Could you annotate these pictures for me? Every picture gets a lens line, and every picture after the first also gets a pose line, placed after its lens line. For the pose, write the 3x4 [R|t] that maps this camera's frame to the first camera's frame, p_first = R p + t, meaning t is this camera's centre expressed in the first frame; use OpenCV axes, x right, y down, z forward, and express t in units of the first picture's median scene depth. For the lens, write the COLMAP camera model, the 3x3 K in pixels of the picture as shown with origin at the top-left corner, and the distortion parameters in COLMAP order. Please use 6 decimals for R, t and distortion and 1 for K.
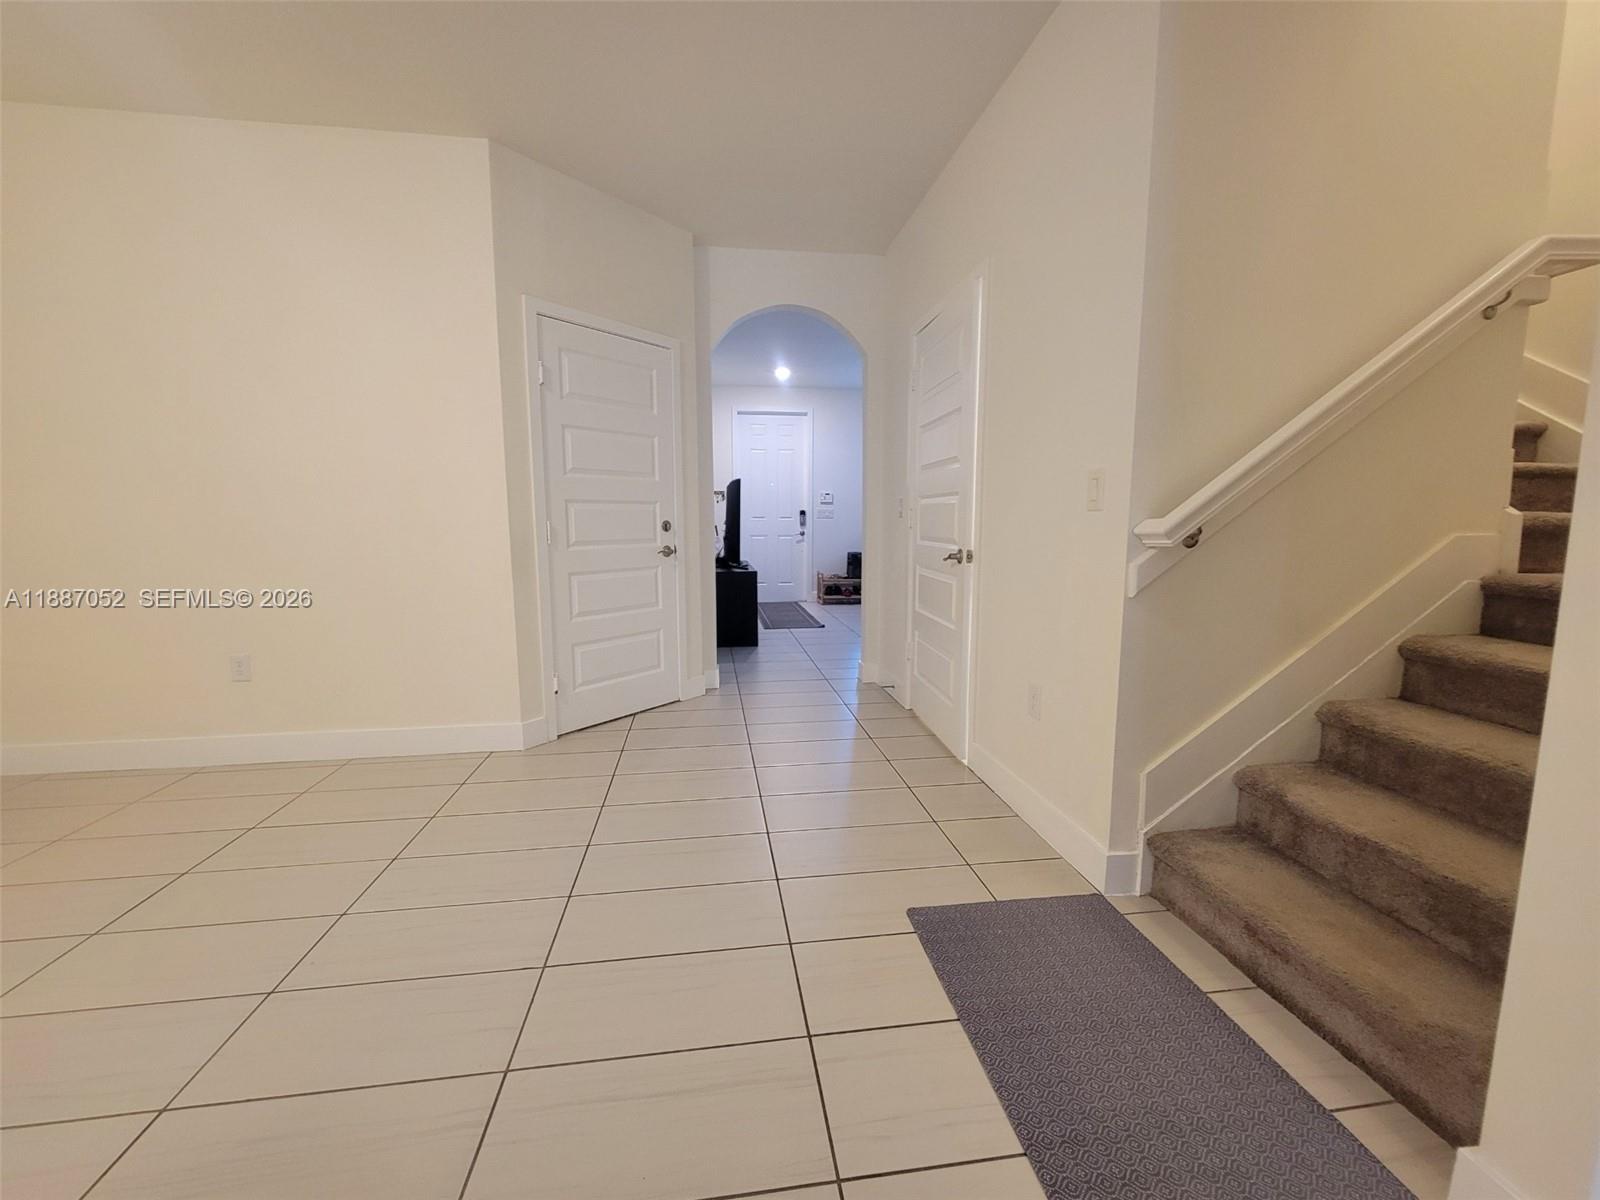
lens RADIAL K [[656.8, 0, 796.8], [0, 656.8, 598.8], [0, 0, 1]] dist [0.005589, -0.001003]
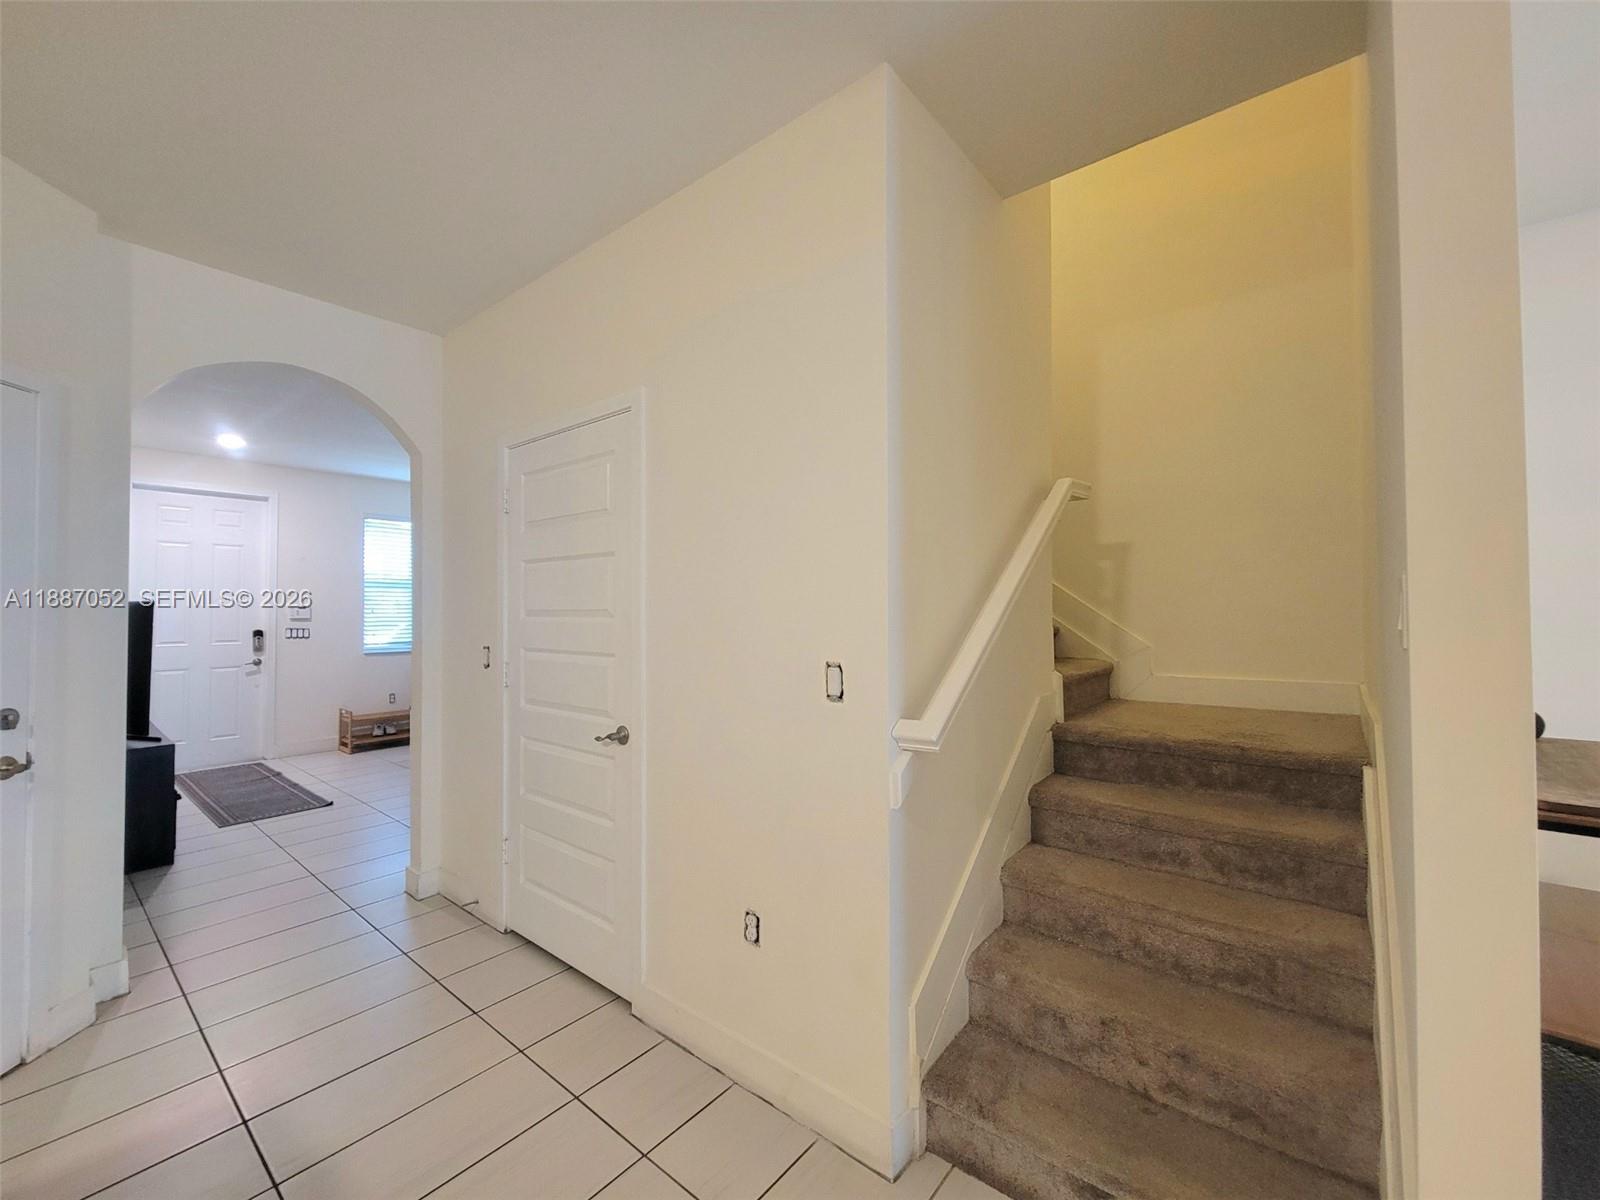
lens RADIAL K [[656.8, 0, 801.0], [0, 656.8, 604.0], [0, 0, 1]] dist [0.005589, -0.001003]
pose [[0.738265, 0.006500, 0.674479, -0.053796], [0.083866, 0.991310, -0.101350, -0.057695], [-0.669276, 0.131389, 0.731304, 0.118106]]
